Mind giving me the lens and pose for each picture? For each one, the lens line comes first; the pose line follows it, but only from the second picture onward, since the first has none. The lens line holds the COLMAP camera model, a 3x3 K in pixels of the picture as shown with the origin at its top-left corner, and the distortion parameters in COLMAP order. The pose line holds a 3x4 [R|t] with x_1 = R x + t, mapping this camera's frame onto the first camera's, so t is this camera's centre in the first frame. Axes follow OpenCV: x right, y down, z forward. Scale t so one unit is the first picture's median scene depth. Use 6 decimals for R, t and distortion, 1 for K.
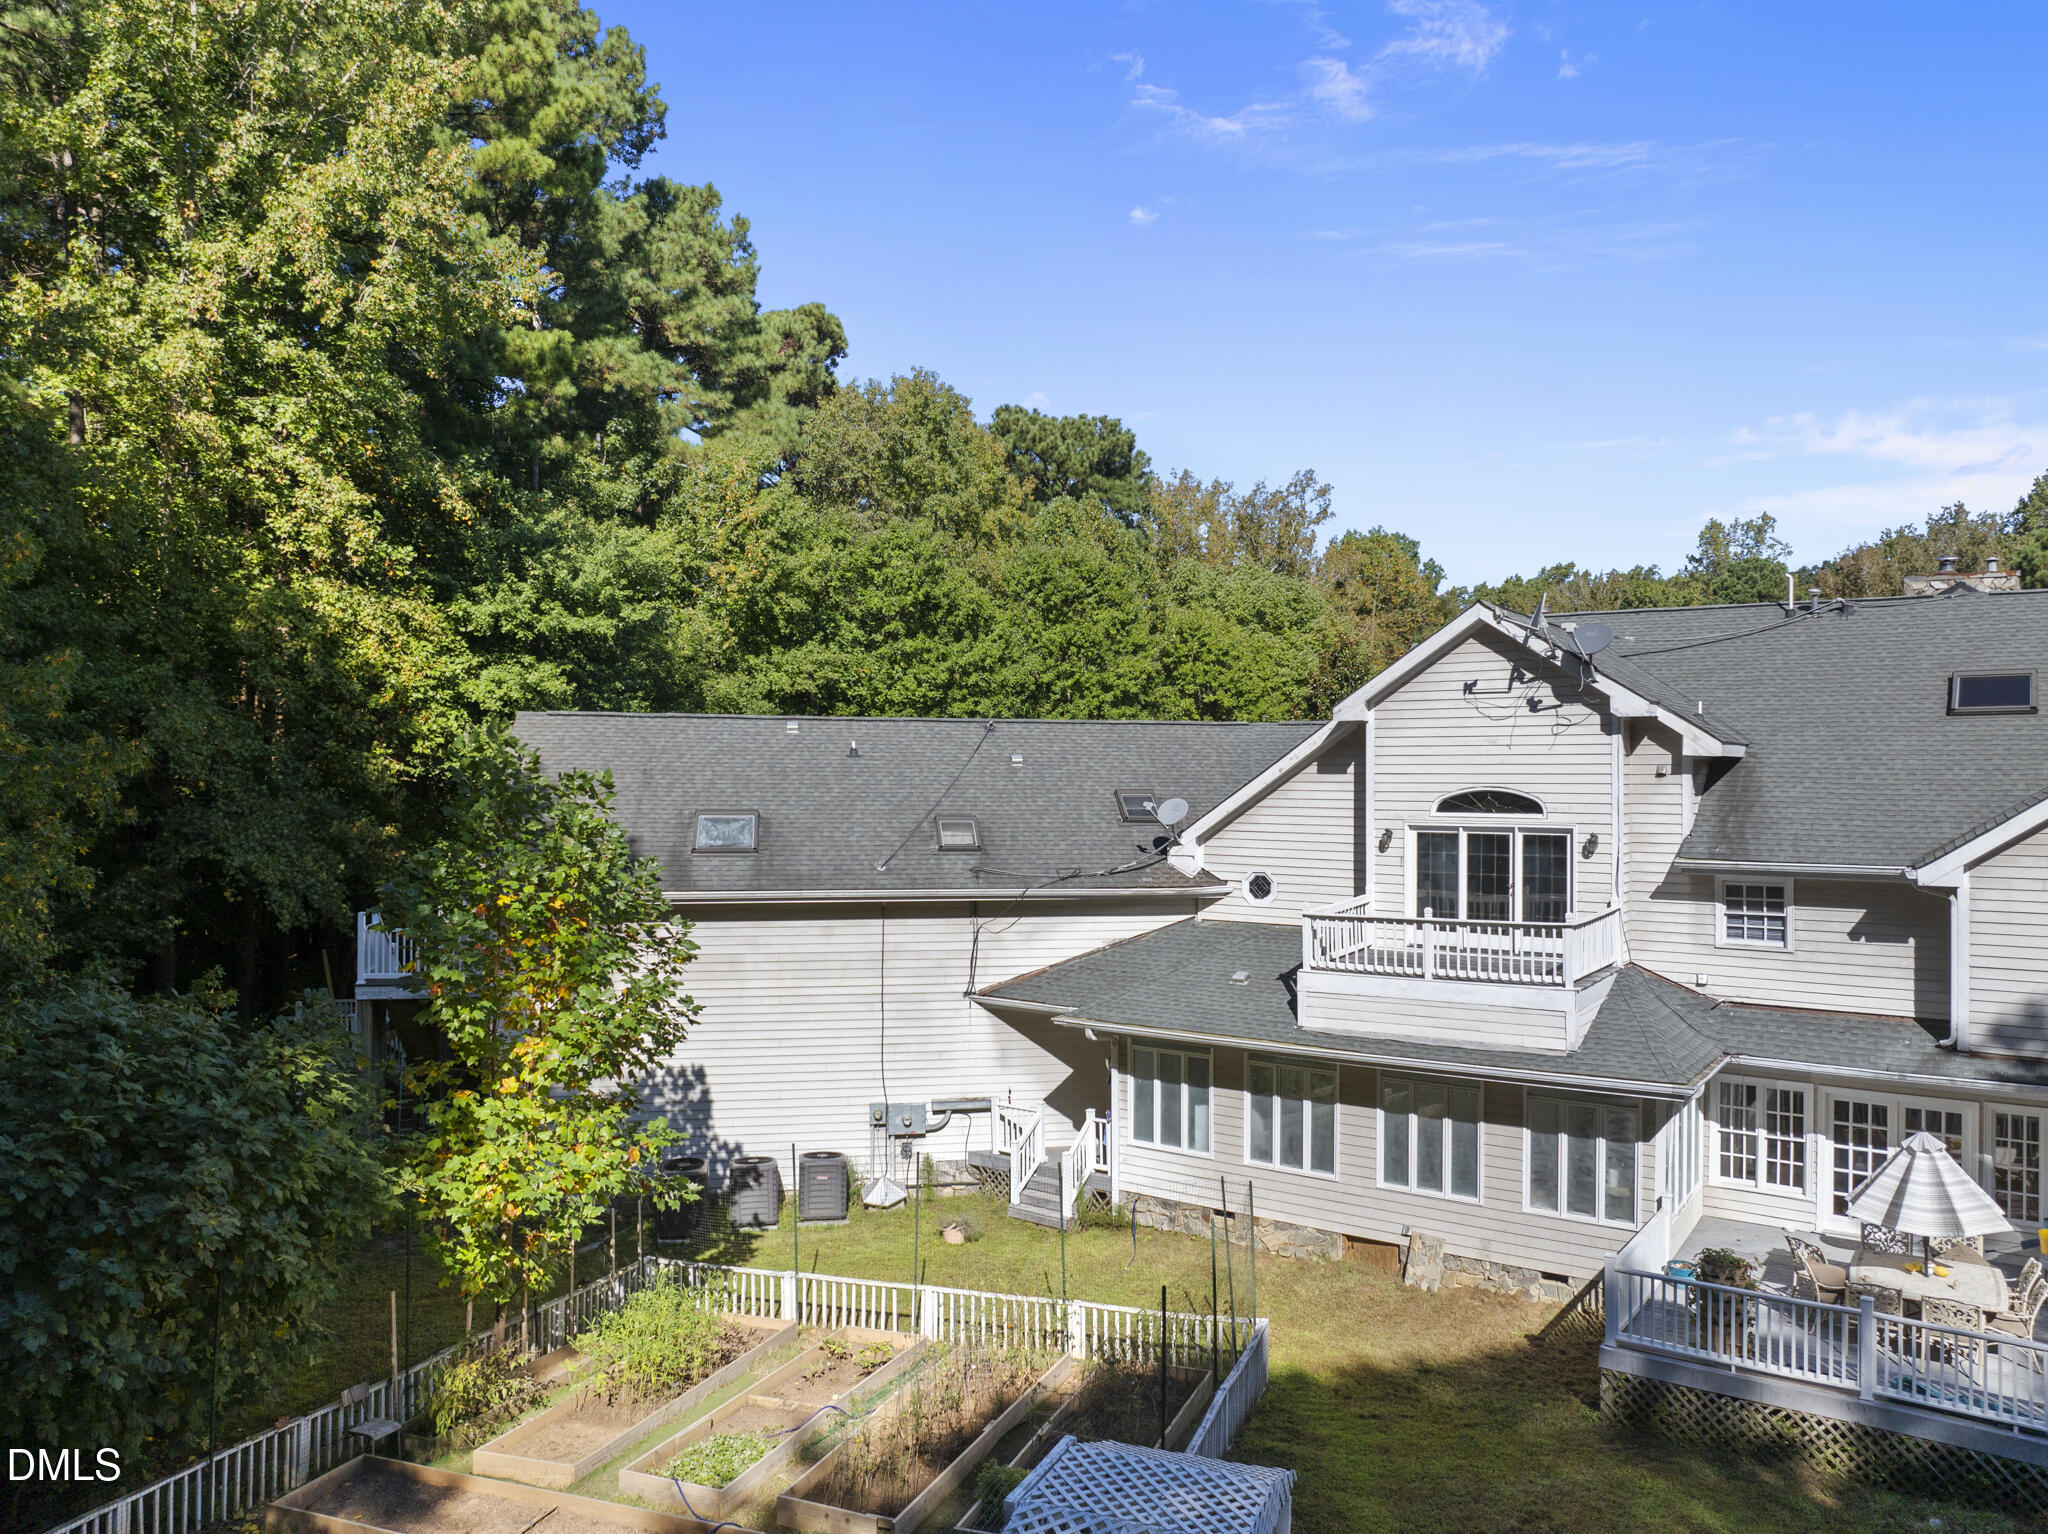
lens RADIAL K [[1464.6, 0, 1031.4], [0, 1464.6, 761.2], [0, 0, 1]] dist [-0.058183, 0.039741]
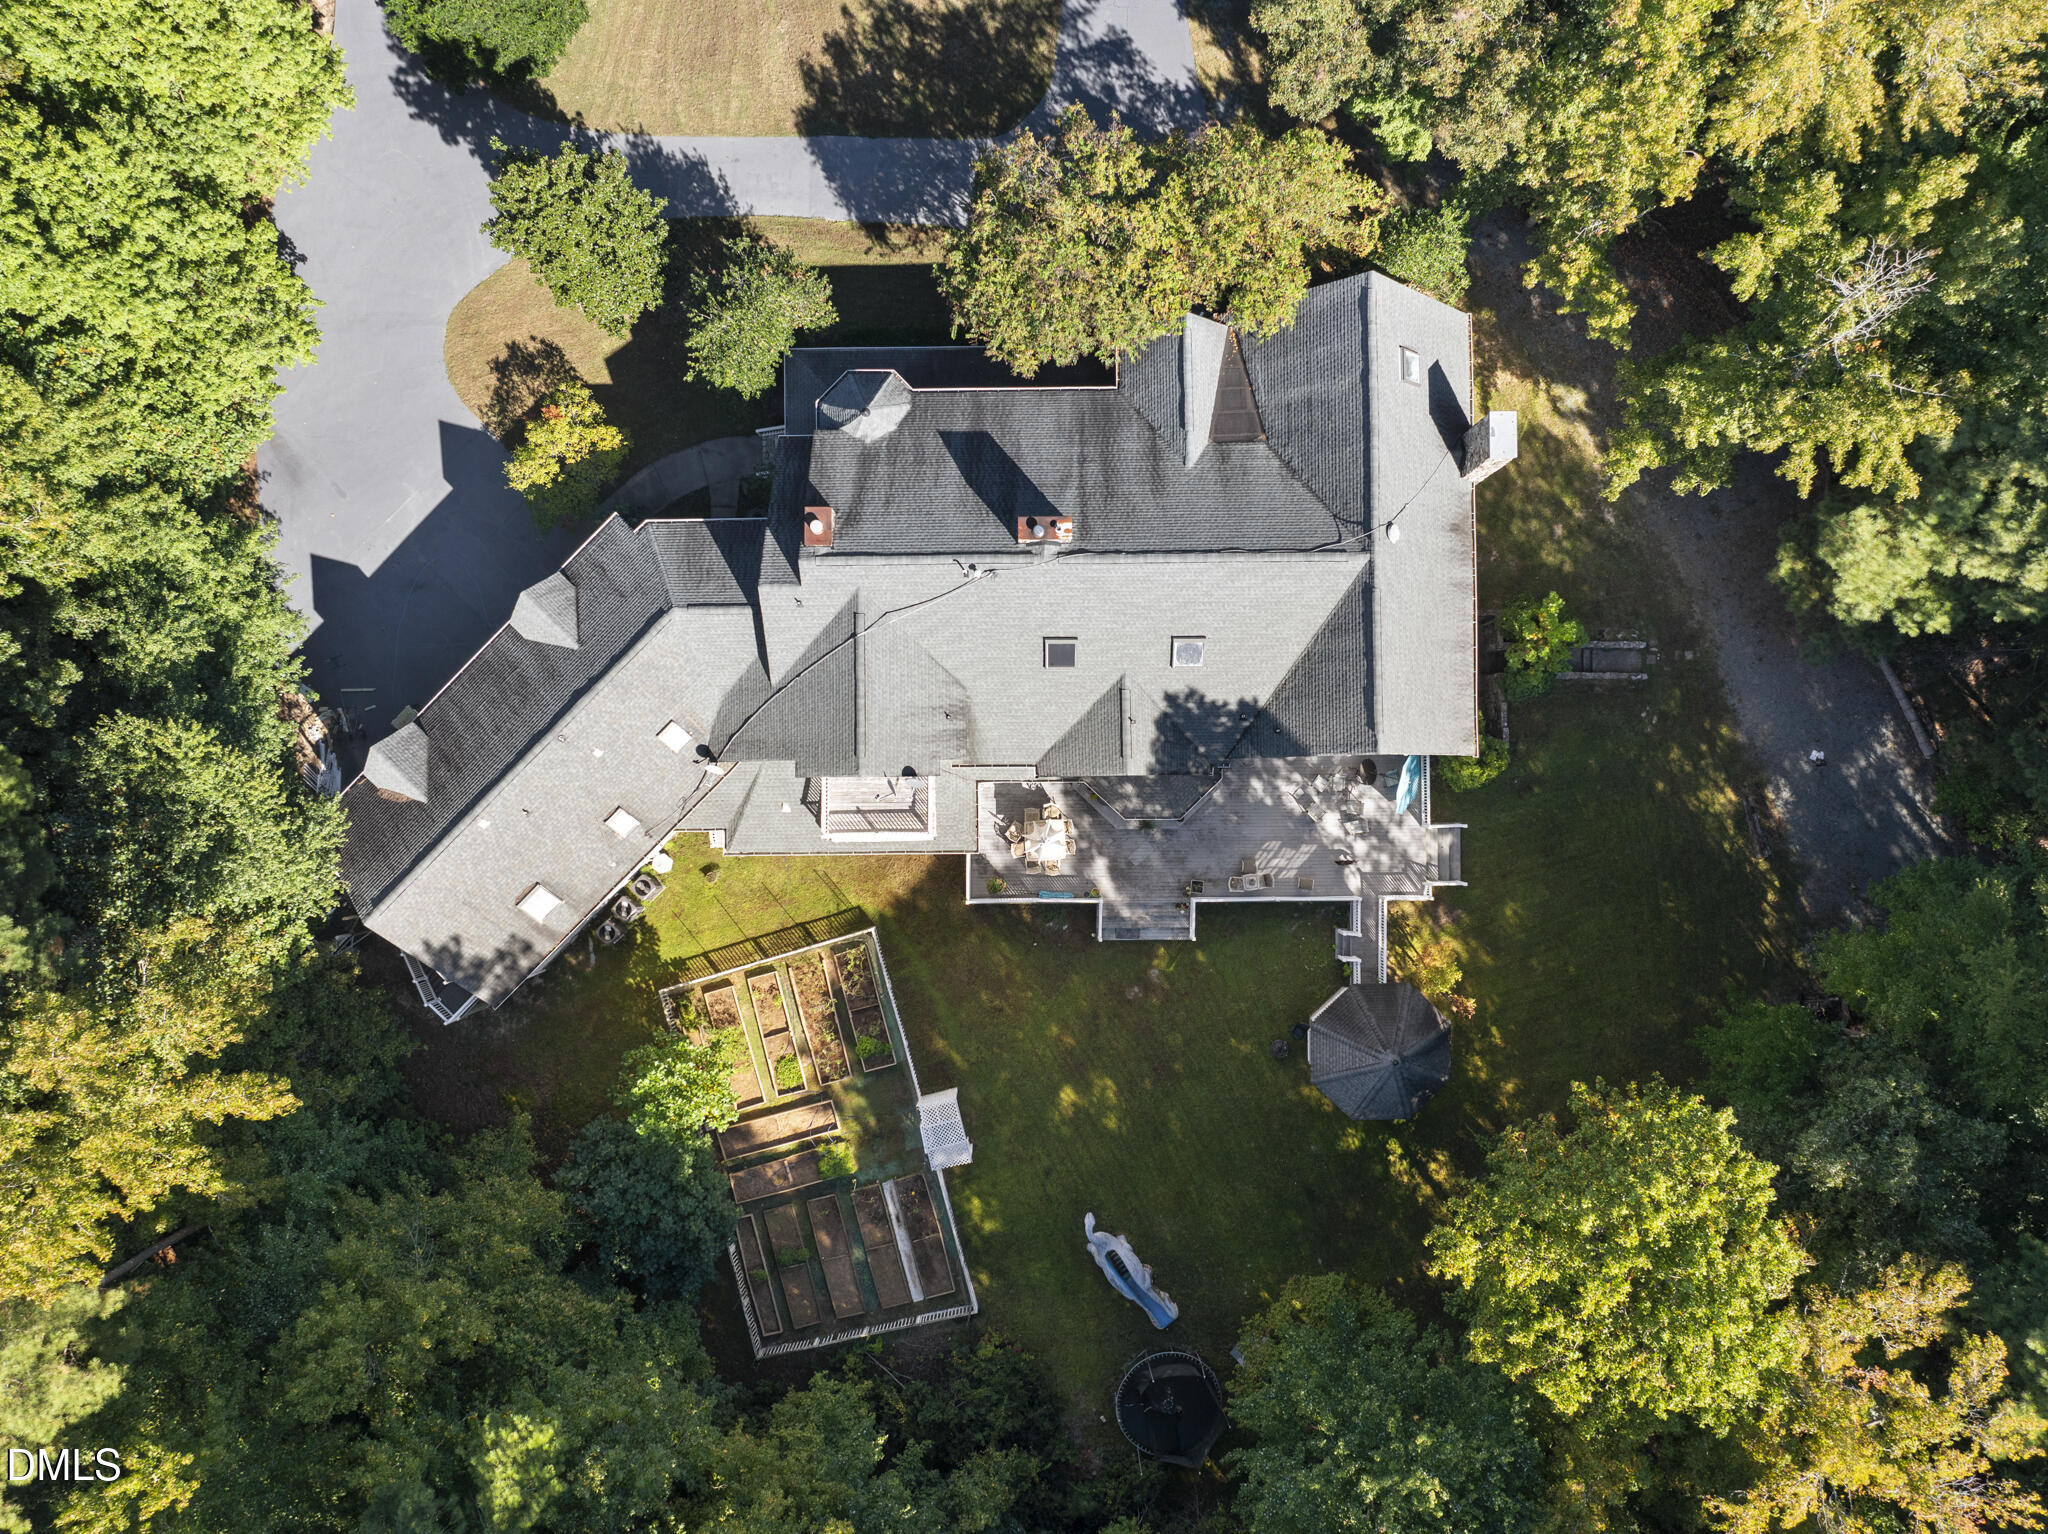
lens RADIAL K [[1451.5, 0, 1032.7], [0, 1451.5, 765.2], [0, 0, 1]] dist [-0.069379, 0.042747]
pose [[0.818381, -0.574671, -0.002424, 0.549627], [-0.001803, -0.006785, 0.999975, -2.328637], [-0.574673, -0.818356, -0.006589, 0.920505]]
